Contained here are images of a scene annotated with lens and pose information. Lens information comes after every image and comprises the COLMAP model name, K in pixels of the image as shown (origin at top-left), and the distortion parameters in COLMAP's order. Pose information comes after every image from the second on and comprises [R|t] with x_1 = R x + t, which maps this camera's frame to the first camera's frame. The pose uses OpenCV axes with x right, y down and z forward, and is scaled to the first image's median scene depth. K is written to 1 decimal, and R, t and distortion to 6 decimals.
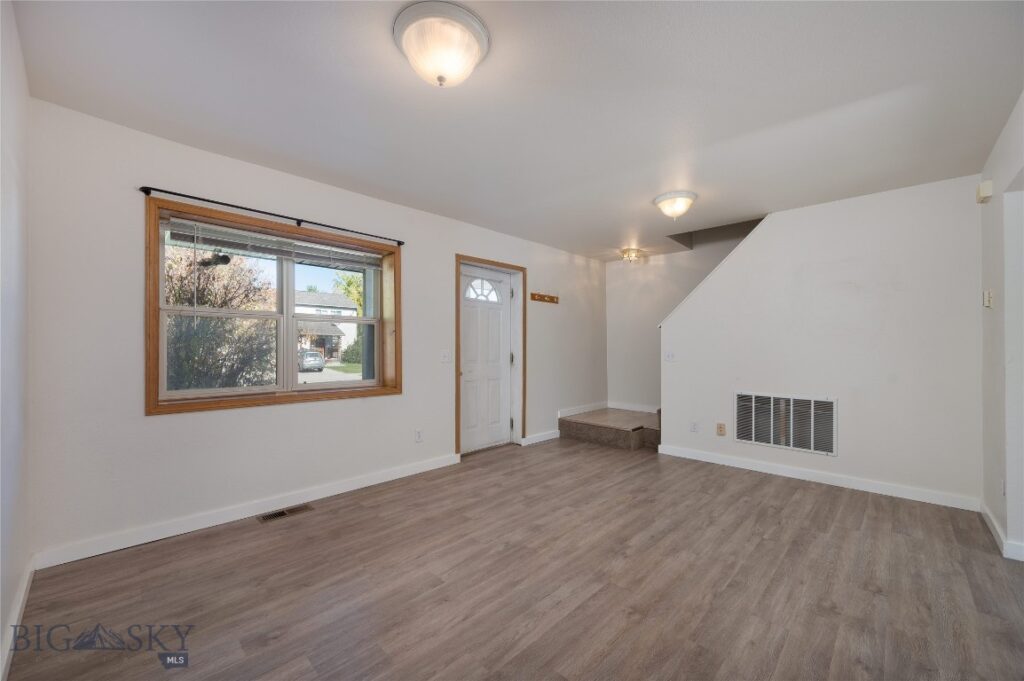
lens RADIAL K [[408.3, 0, 513.6], [0, 408.3, 347.5], [0, 0, 1]] dist [-0.002979, -0.000488]
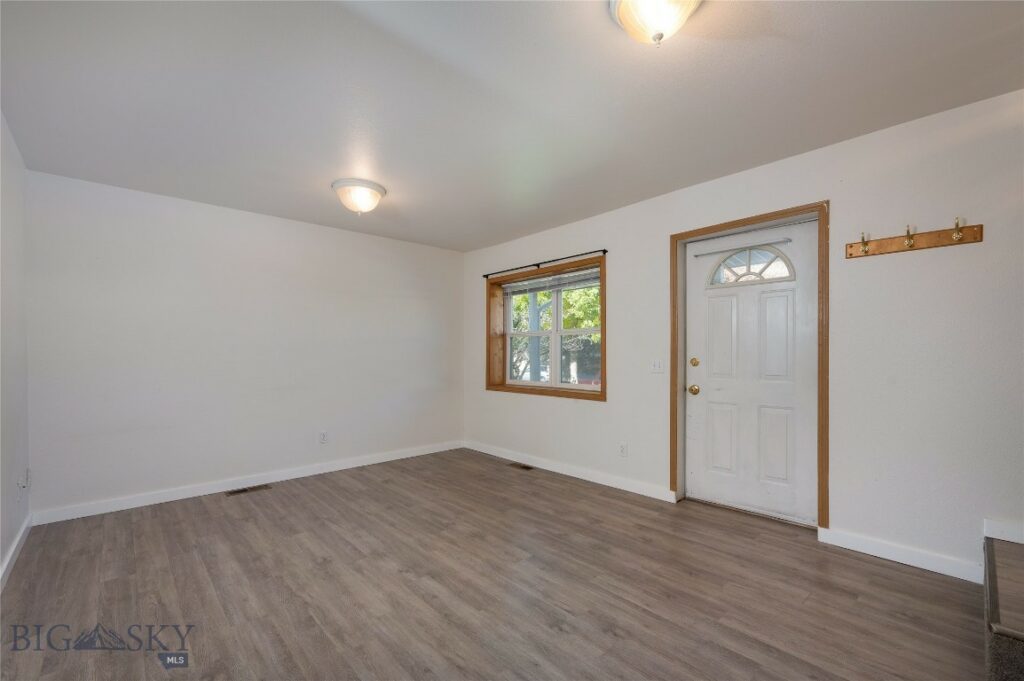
lens RADIAL K [[428.1, 0, 494.7], [0, 428.1, 354.6], [0, 0, 1]] dist [-0.000952, -0.000443]
pose [[-0.084541, -0.003477, -0.996414, 1.001295], [0.001048, 0.999993, -0.003578, 0.002847], [0.996419, -0.001347, -0.084537, 1.032624]]
